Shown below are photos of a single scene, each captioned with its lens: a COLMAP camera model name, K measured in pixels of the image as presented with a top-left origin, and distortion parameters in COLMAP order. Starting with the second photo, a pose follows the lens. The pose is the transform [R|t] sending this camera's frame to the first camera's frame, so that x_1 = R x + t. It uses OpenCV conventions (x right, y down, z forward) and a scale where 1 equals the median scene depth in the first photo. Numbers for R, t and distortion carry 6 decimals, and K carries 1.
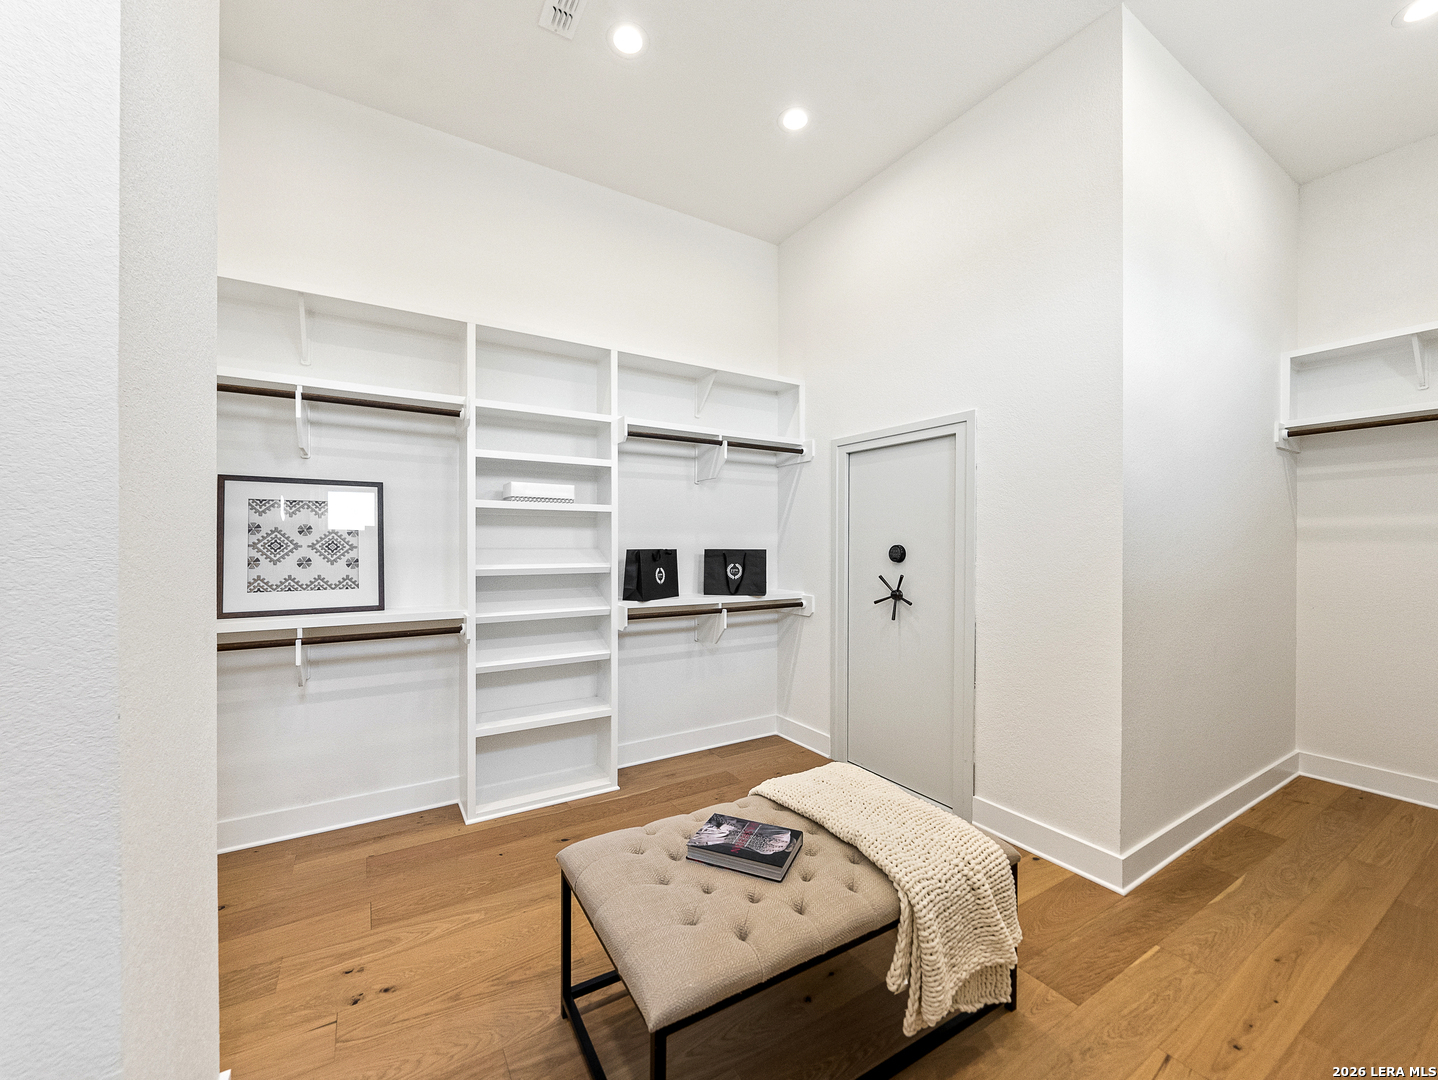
lens RADIAL K [[581.0, 0, 720.8], [0, 581.0, 547.9], [0, 0, 1]] dist [0.008725, 0.000827]
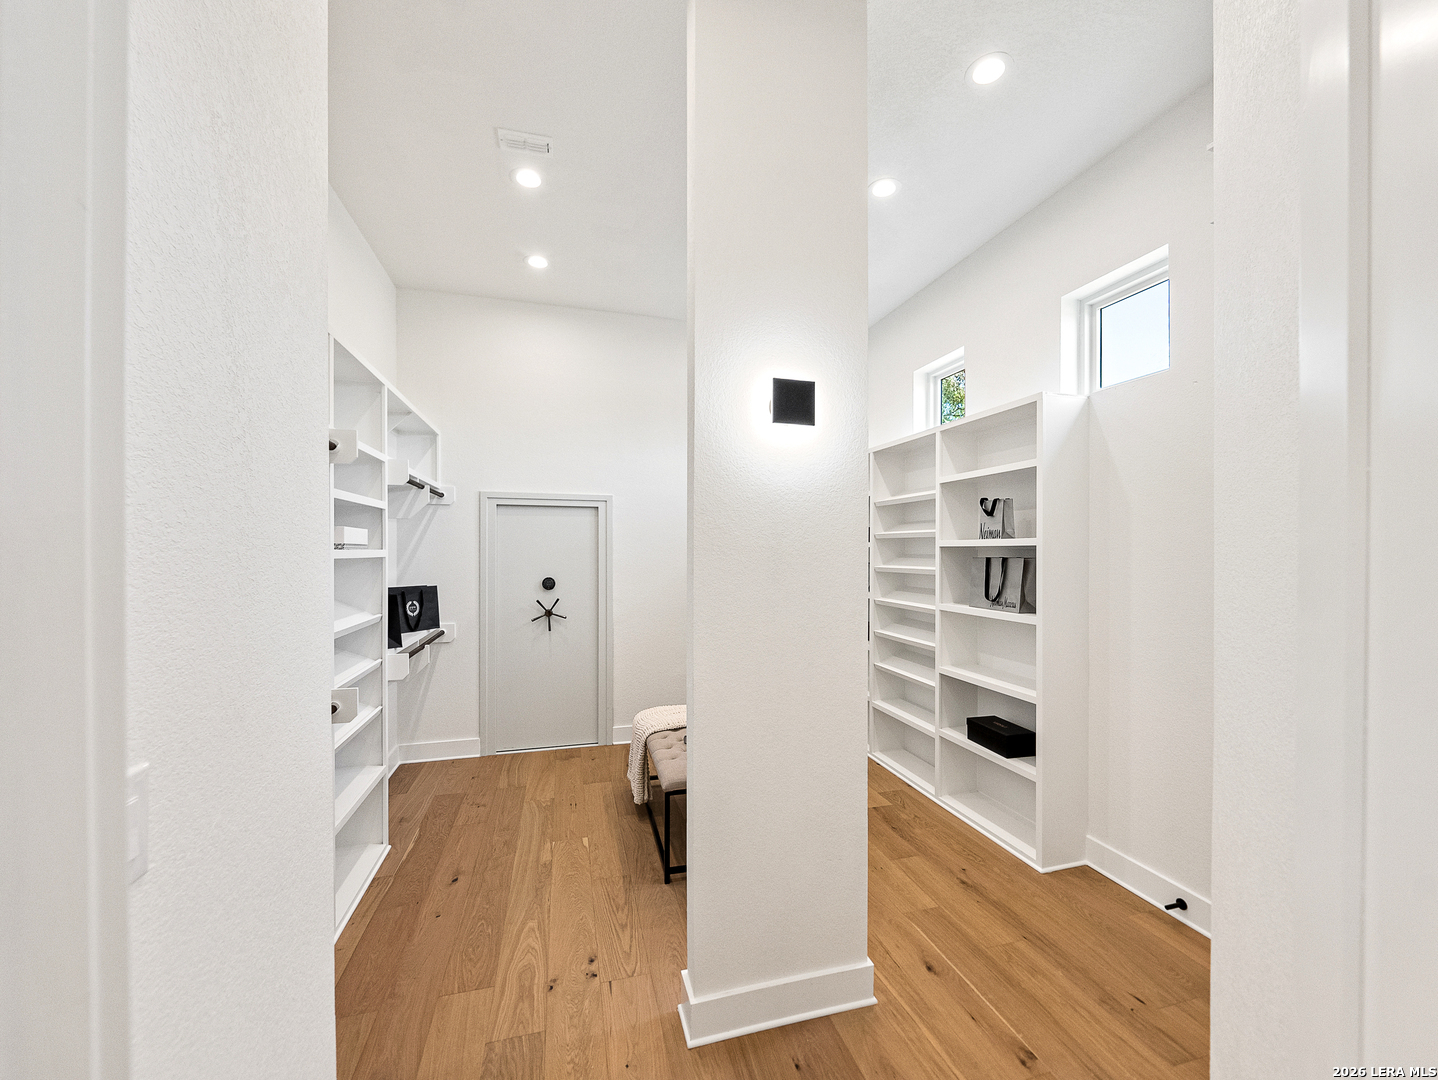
lens RADIAL K [[581.0, 0, 723.2], [0, 581.0, 544.9], [0, 0, 1]] dist [0.008725, 0.000827]
pose [[0.271433, 0.007540, 0.962428, -0.913118], [0.006302, 0.999934, -0.009611, -0.065873], [-0.962437, 0.008674, 0.271367, 0.203352]]
